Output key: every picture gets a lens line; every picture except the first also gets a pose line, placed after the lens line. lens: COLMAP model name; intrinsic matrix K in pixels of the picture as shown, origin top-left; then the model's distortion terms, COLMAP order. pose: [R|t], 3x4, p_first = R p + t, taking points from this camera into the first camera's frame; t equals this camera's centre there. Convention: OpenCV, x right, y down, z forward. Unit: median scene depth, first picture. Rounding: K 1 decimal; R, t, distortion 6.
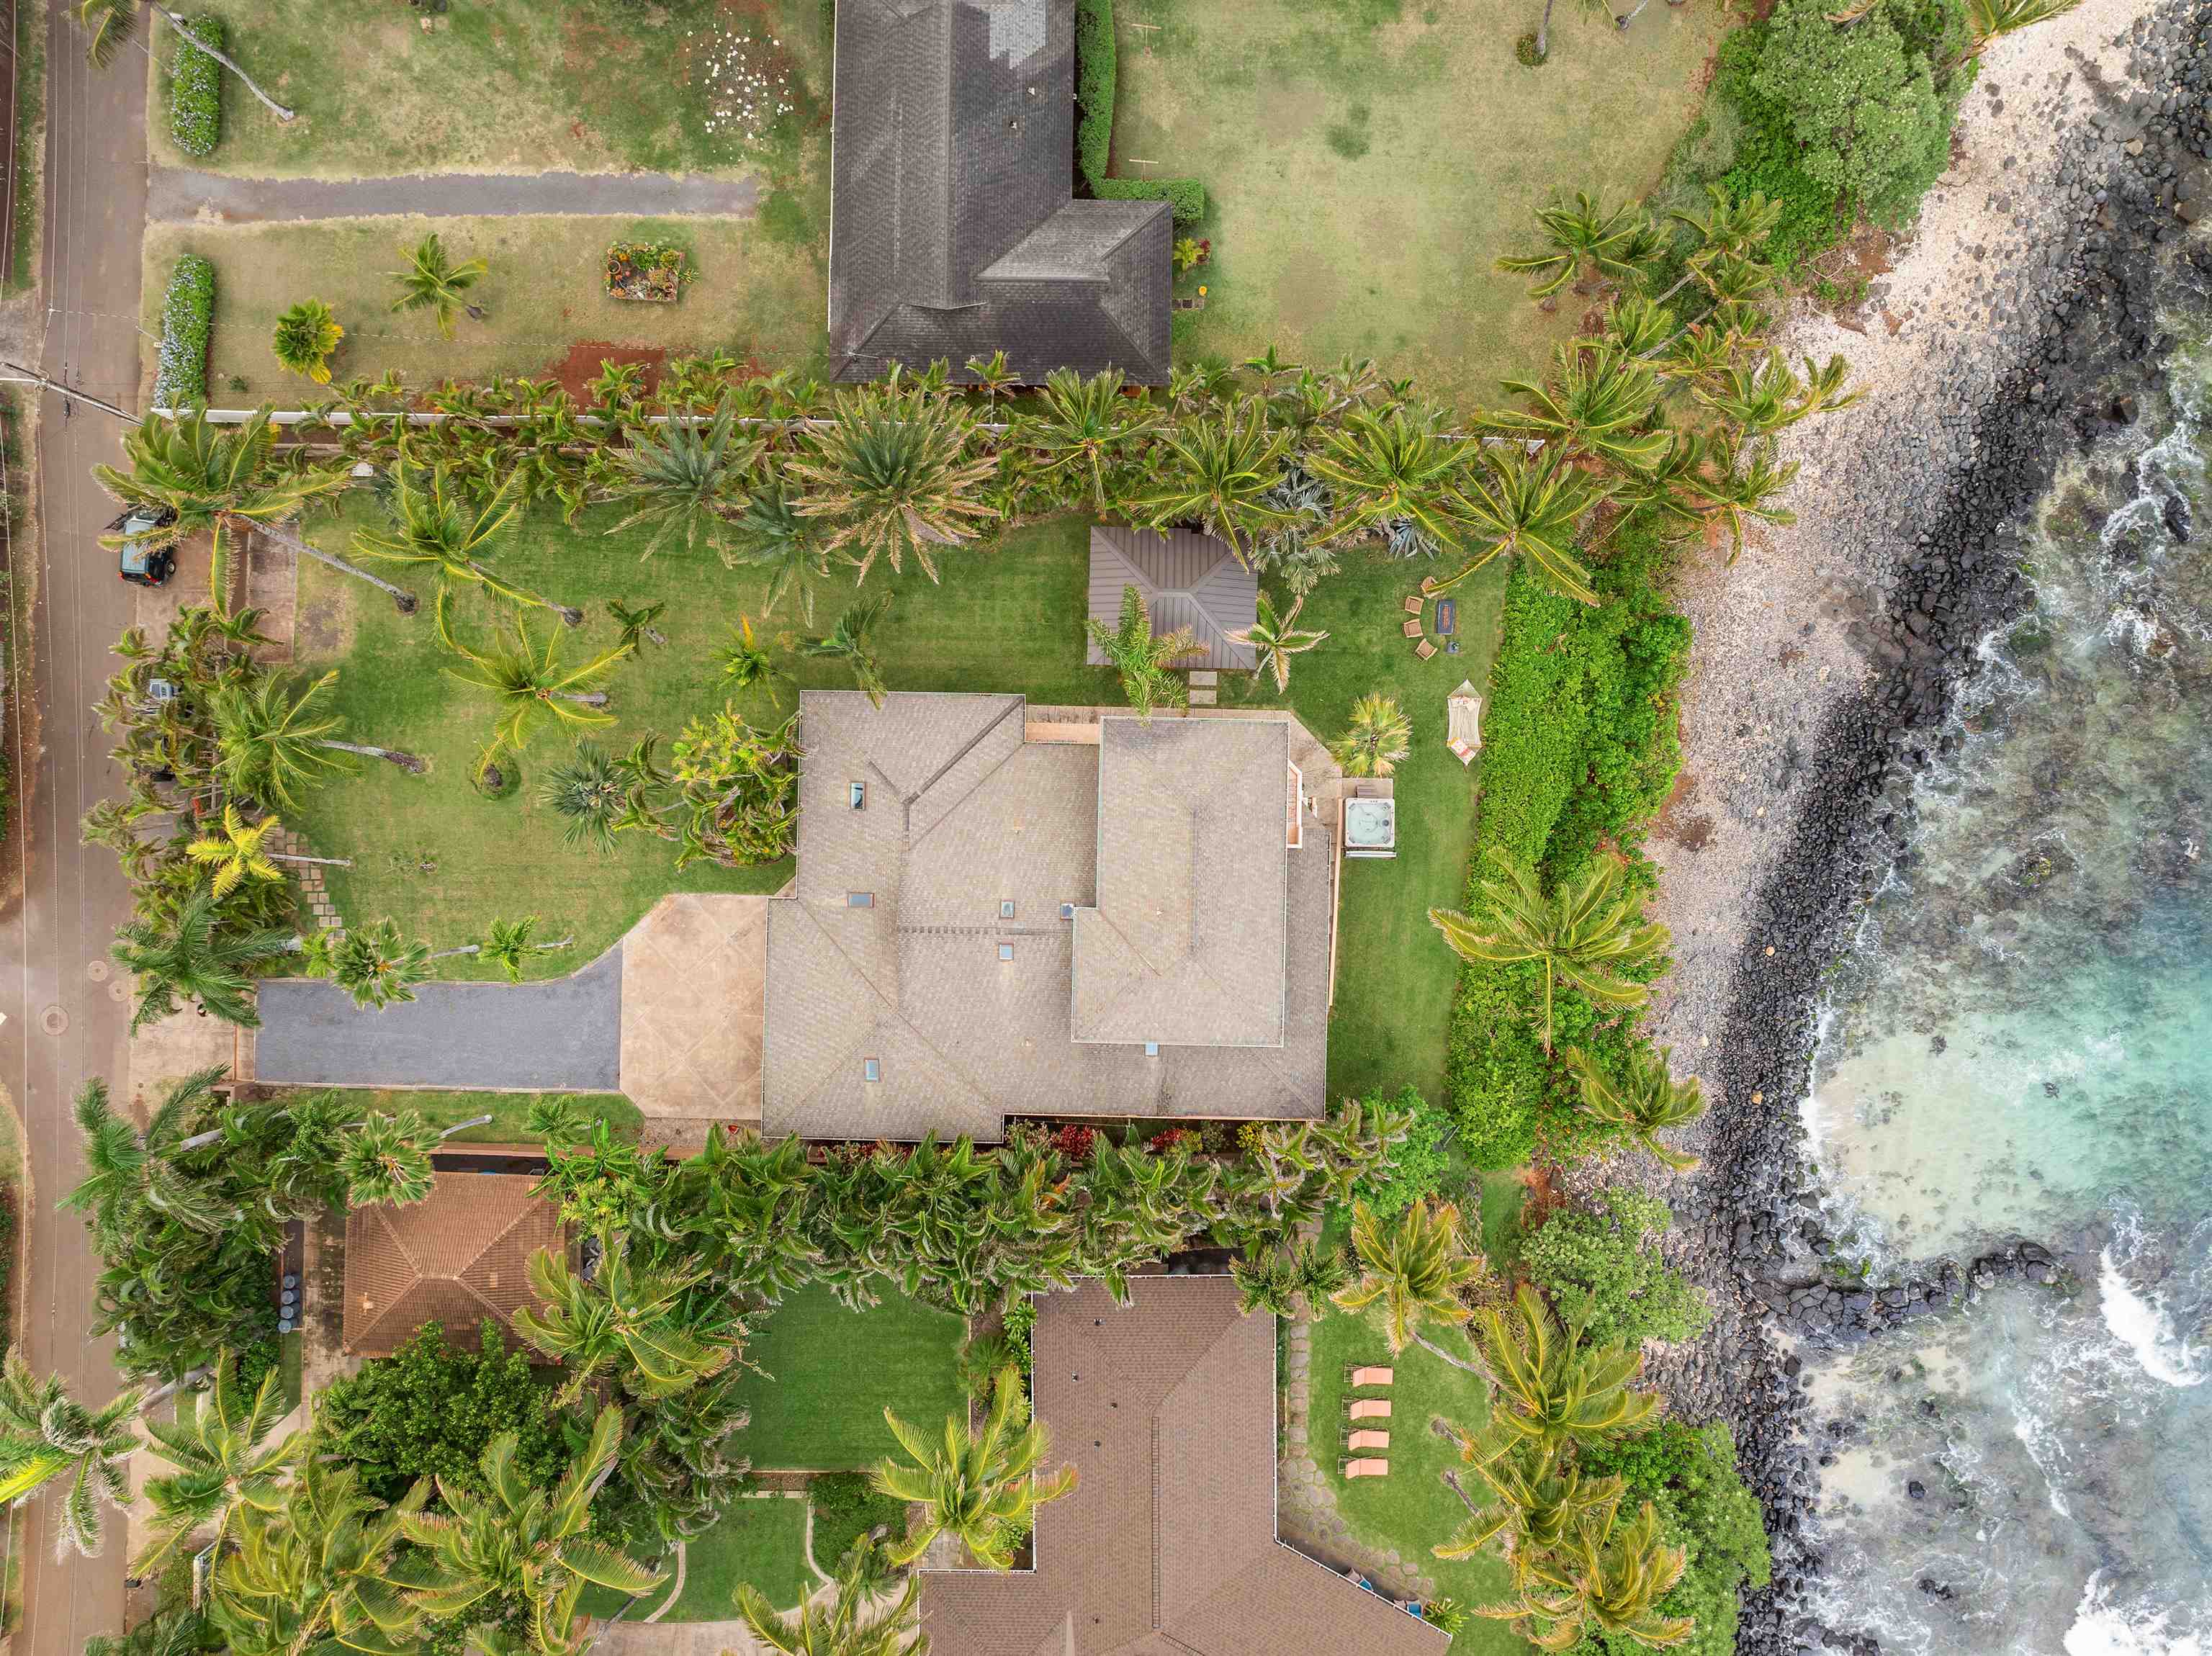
lens RADIAL K [[1572.7, 0, 1112.6], [0, 1572.7, 828.9], [0, 0, 1]] dist [-0.042414, 0.013209]
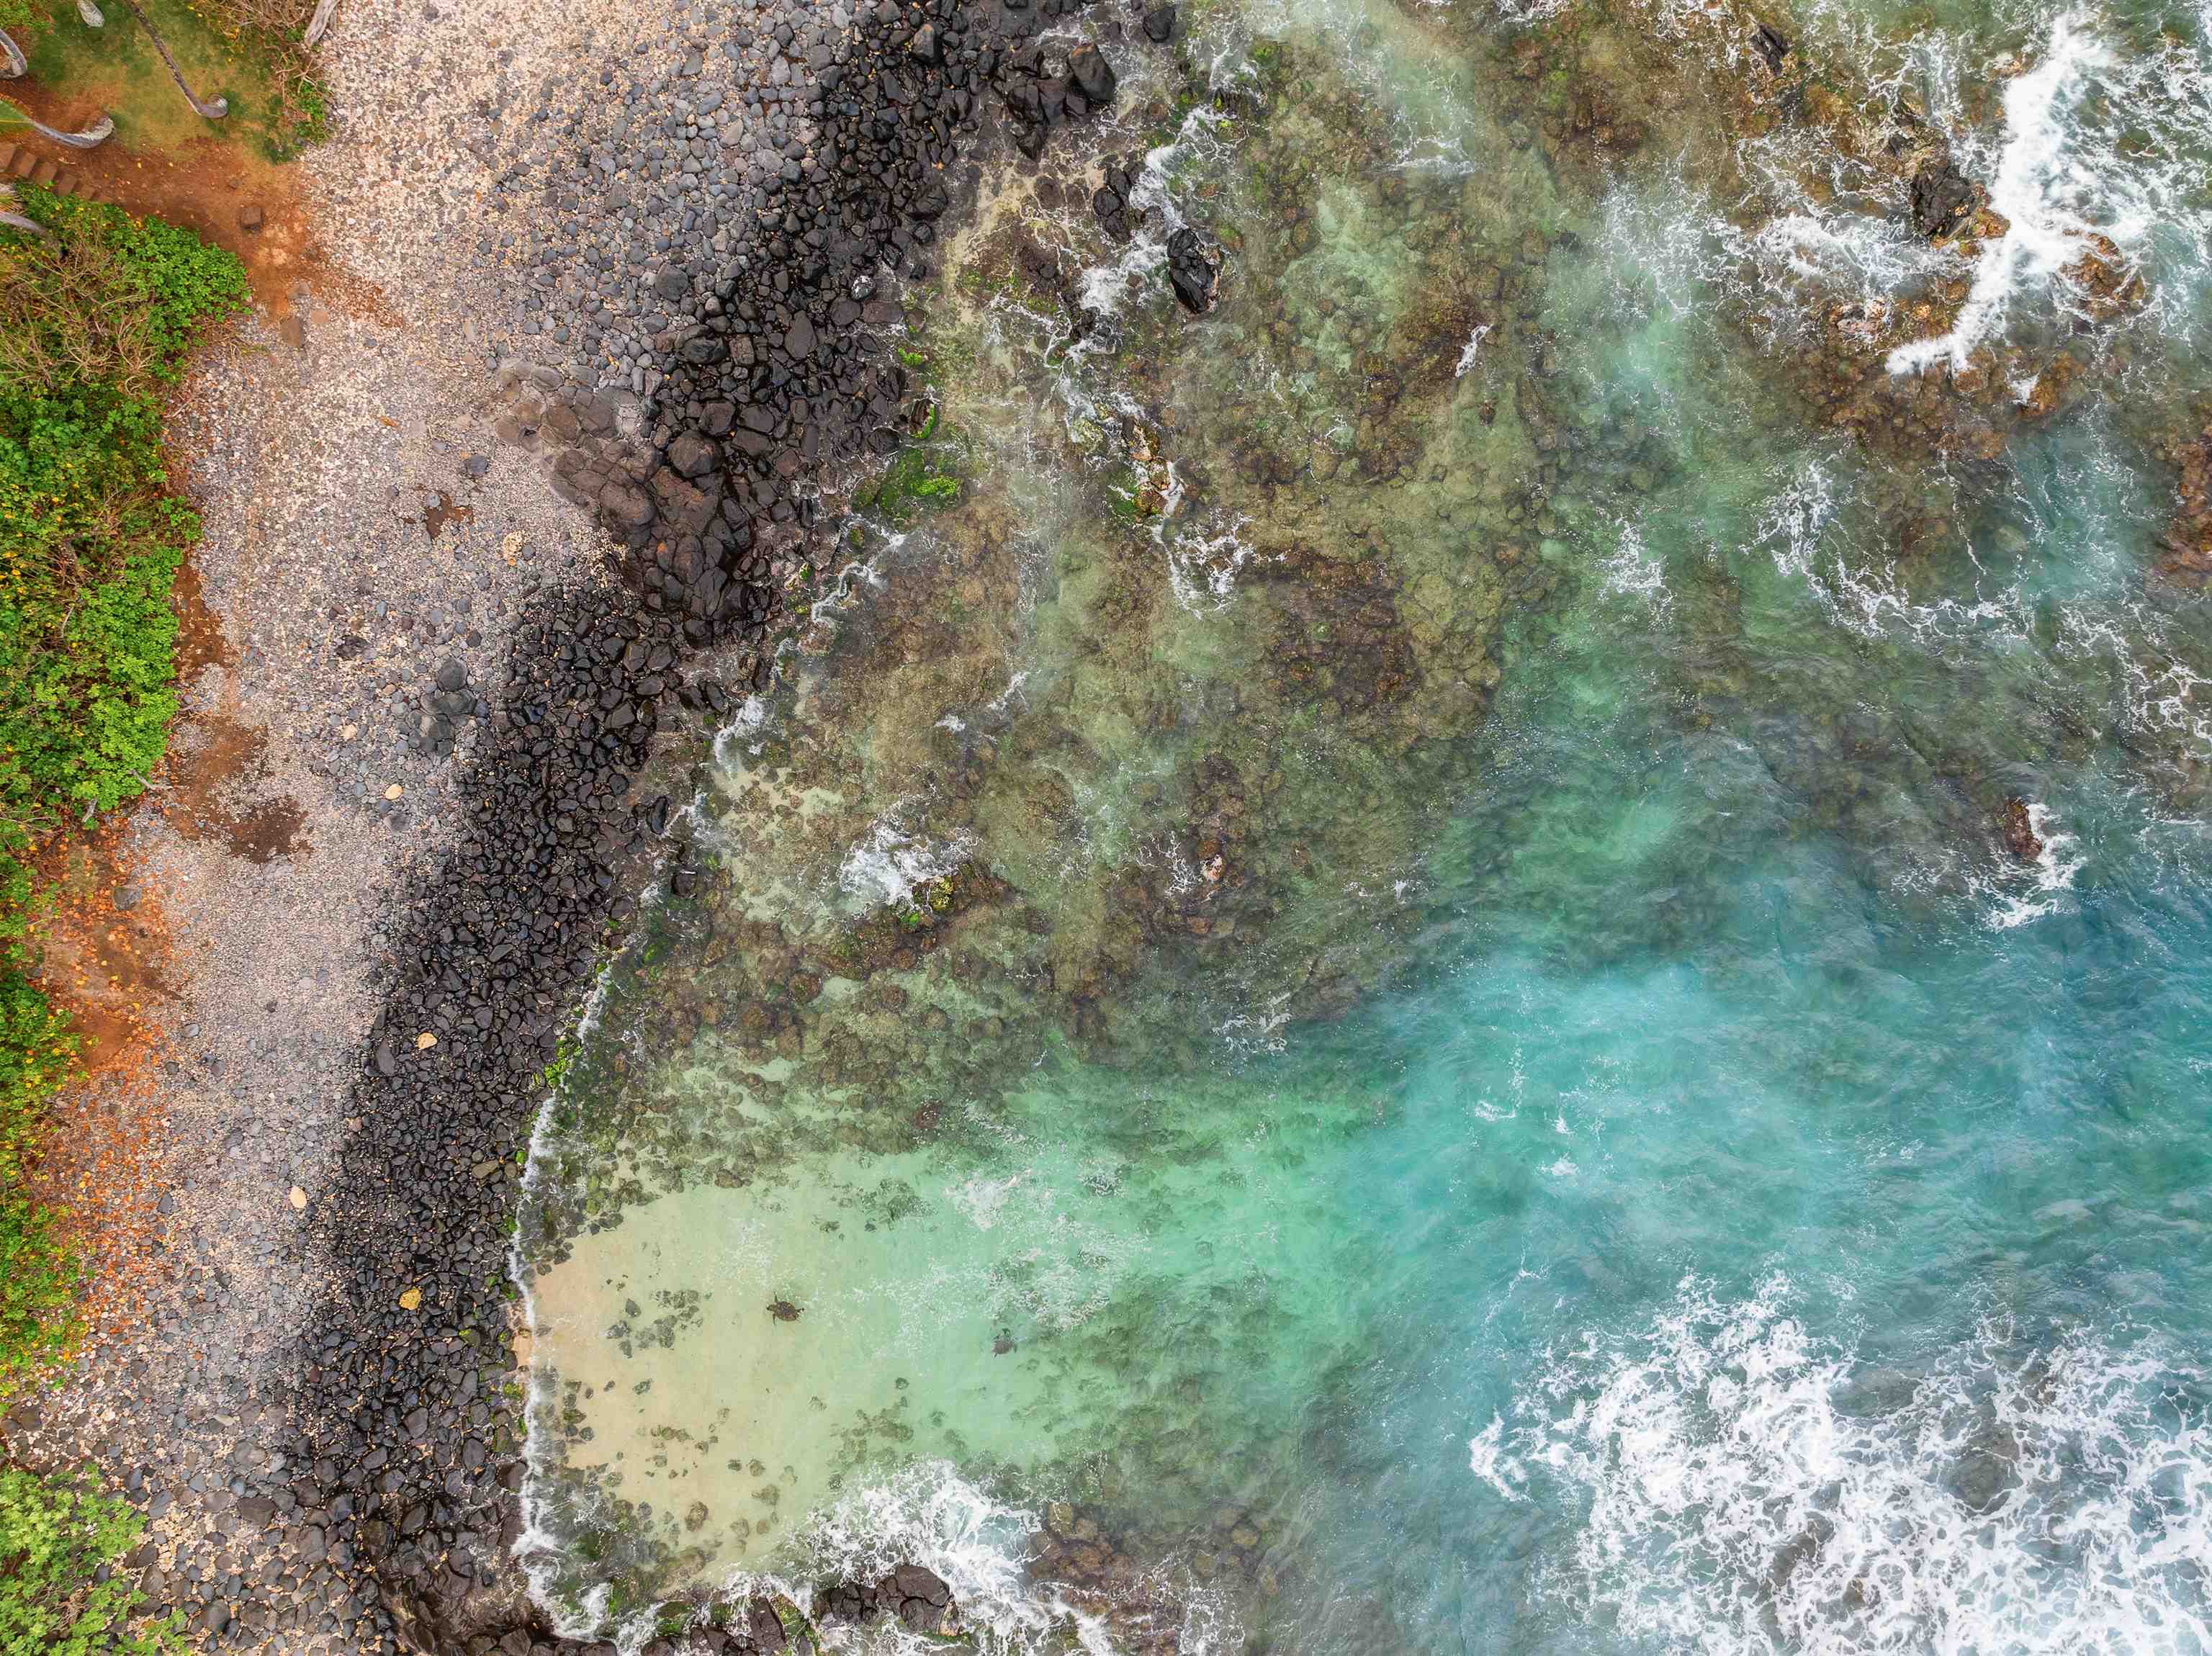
lens RADIAL K [[1572.7, 0, 1111.8], [0, 1572.7, 810.8], [0, 0, 1]] dist [-0.042414, 0.013209]
pose [[0.999930, 0.005465, -0.010467, 0.676246], [-0.005410, 0.999971, 0.005318, -0.008852], [0.010496, -0.005261, 0.999931, 0.442338]]
